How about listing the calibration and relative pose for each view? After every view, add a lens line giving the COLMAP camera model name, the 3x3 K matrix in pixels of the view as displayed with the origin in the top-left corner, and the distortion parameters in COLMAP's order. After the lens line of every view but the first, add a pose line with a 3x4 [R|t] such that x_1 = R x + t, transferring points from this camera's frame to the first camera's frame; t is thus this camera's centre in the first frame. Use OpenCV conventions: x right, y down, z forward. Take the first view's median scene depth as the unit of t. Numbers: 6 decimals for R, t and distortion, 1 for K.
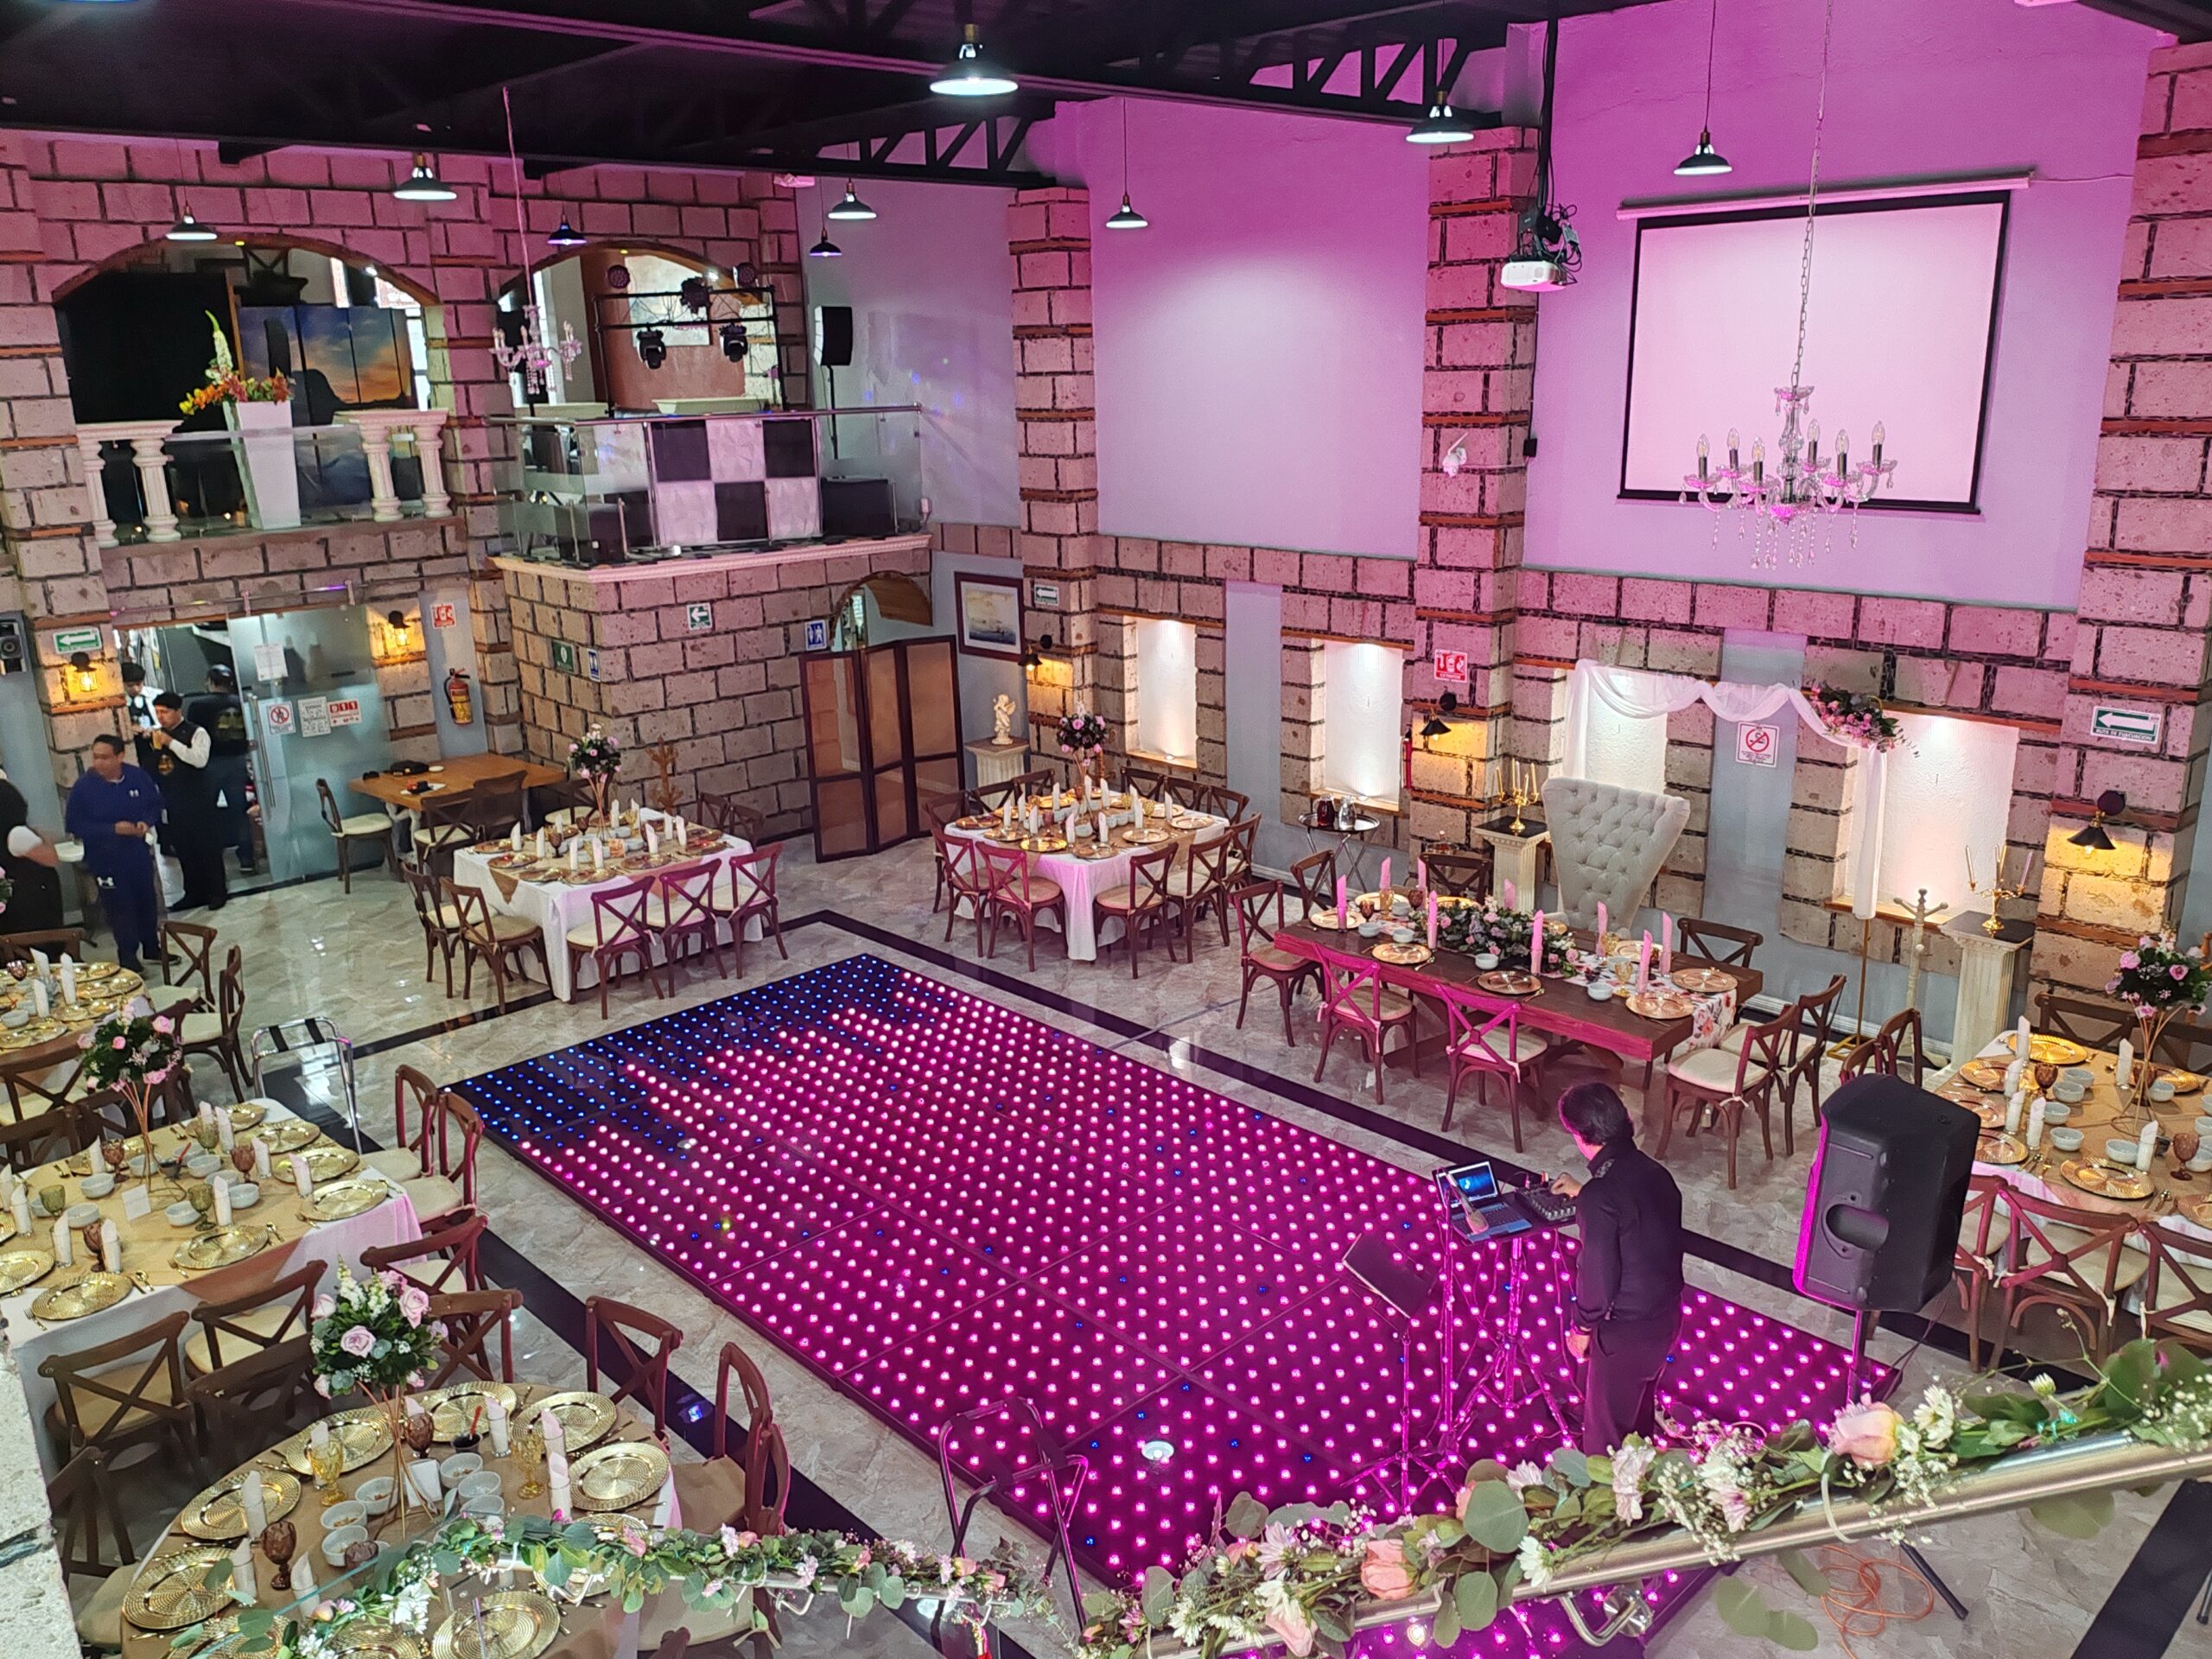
lens RADIAL K [[1688.5, 0, 1114.2], [0, 1688.5, 829.3], [0, 0, 1]] dist [0.056012, -0.087504]
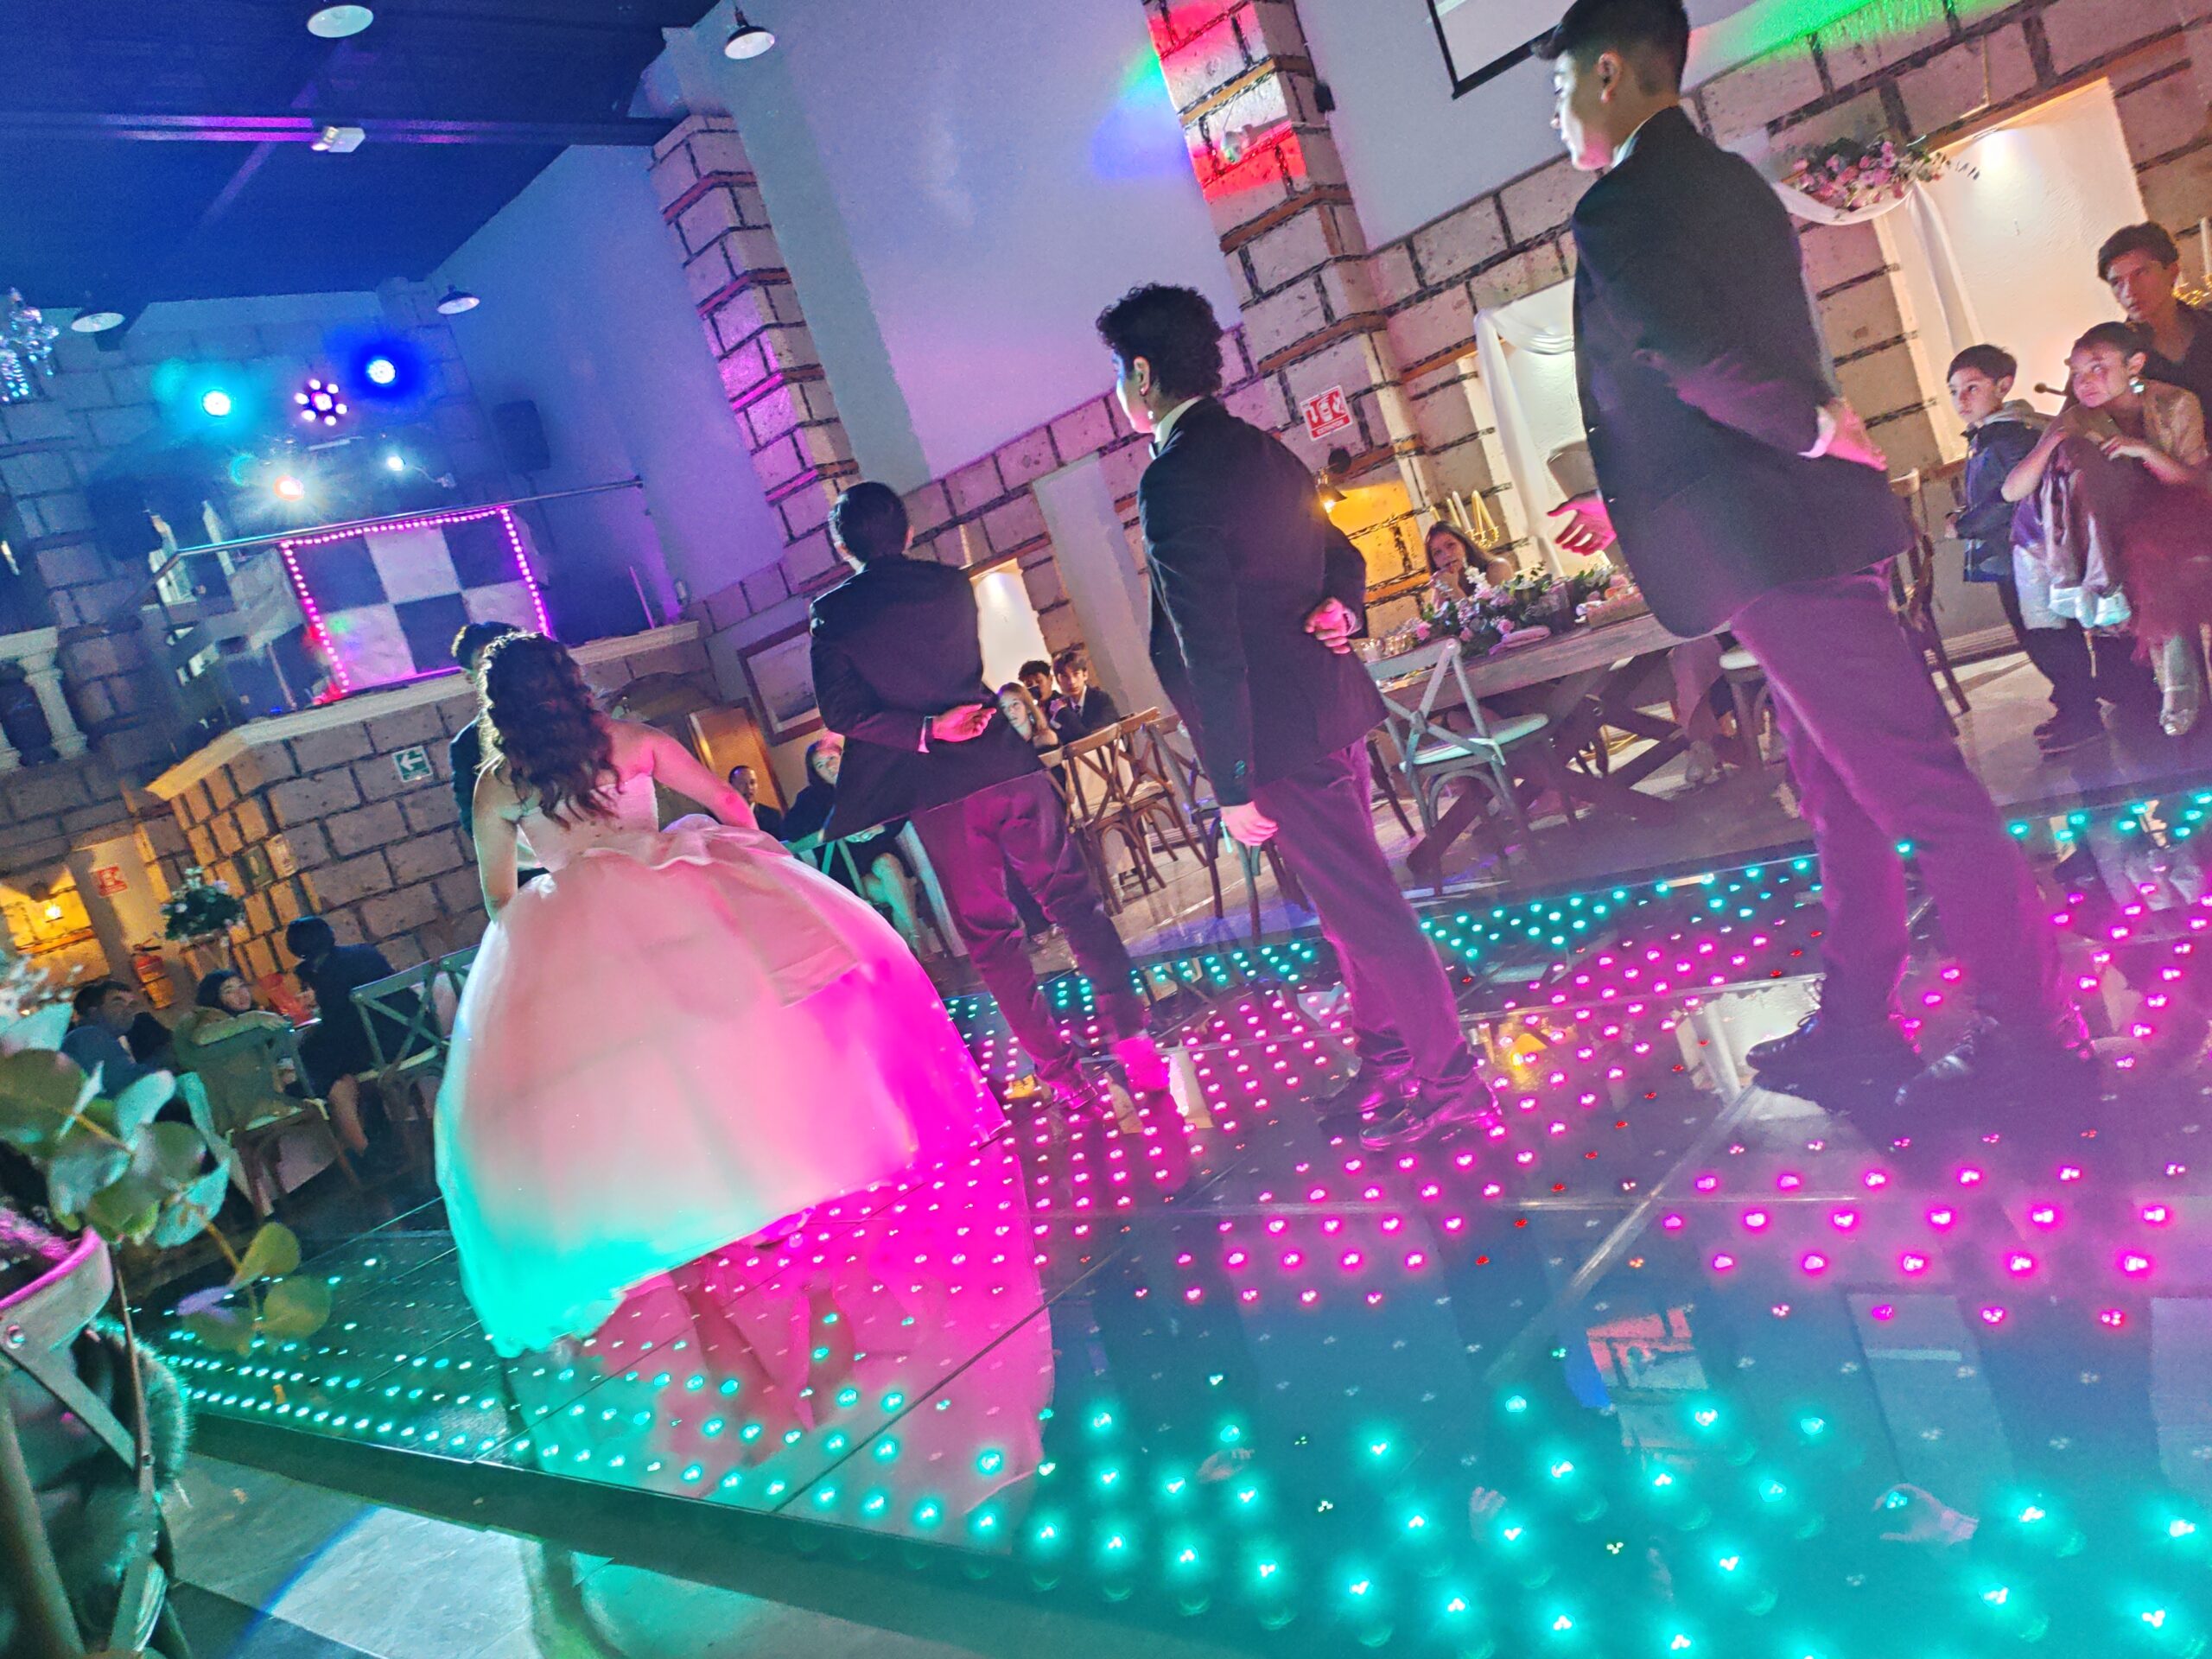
lens RADIAL K [[1688.5, 0, 1103.3], [0, 1688.5, 833.7], [0, 0, 1]] dist [0.056012, -0.087504]
pose [[0.951488, -0.306258, 0.029602, 0.024803], [0.305632, 0.929657, -0.205735, 0.170168], [0.035488, 0.204801, 0.978160, 0.270825]]
